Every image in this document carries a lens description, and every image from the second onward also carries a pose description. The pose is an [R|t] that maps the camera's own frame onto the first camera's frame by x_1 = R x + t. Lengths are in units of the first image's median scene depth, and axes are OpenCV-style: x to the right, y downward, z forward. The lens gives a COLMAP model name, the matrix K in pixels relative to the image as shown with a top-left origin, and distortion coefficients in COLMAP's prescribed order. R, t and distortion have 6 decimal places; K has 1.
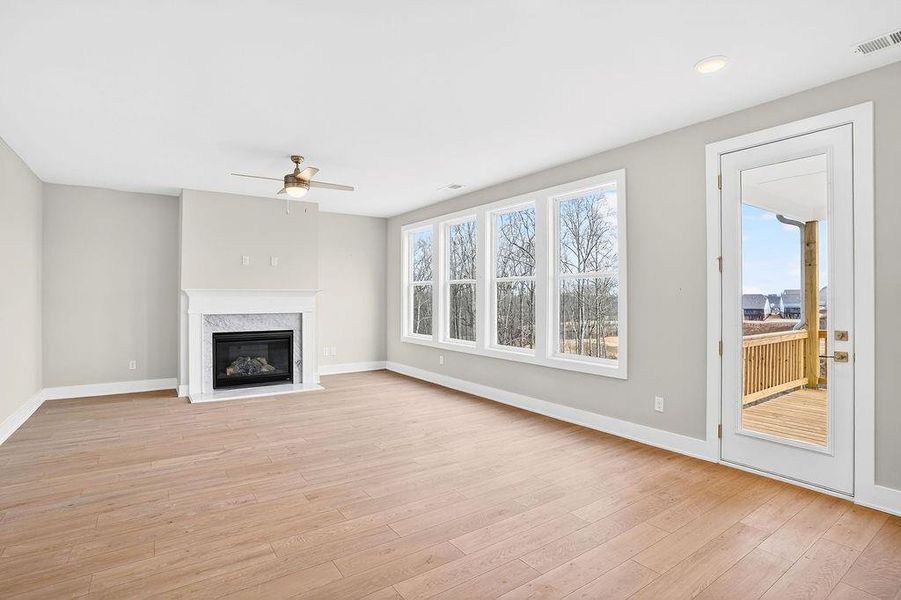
lens RADIAL K [[438.5, 0, 439.0], [0, 438.5, 297.0], [0, 0, 1]] dist [-0.079269, 0.037582]
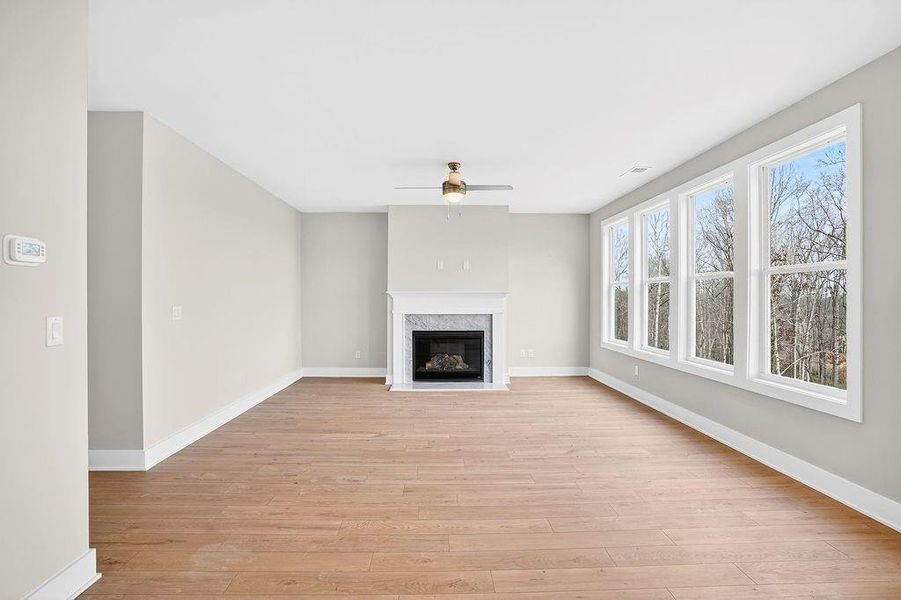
lens RADIAL K [[438.5, 0, 439.0], [0, 438.5, 297.0], [0, 0, 1]] dist [-0.079269, 0.037582]
pose [[0.843628, -0.003096, -0.536920, 0.152657], [0.000319, 0.999986, -0.005265, 0.001920], [0.536928, 0.004270, 0.843617, 0.071970]]
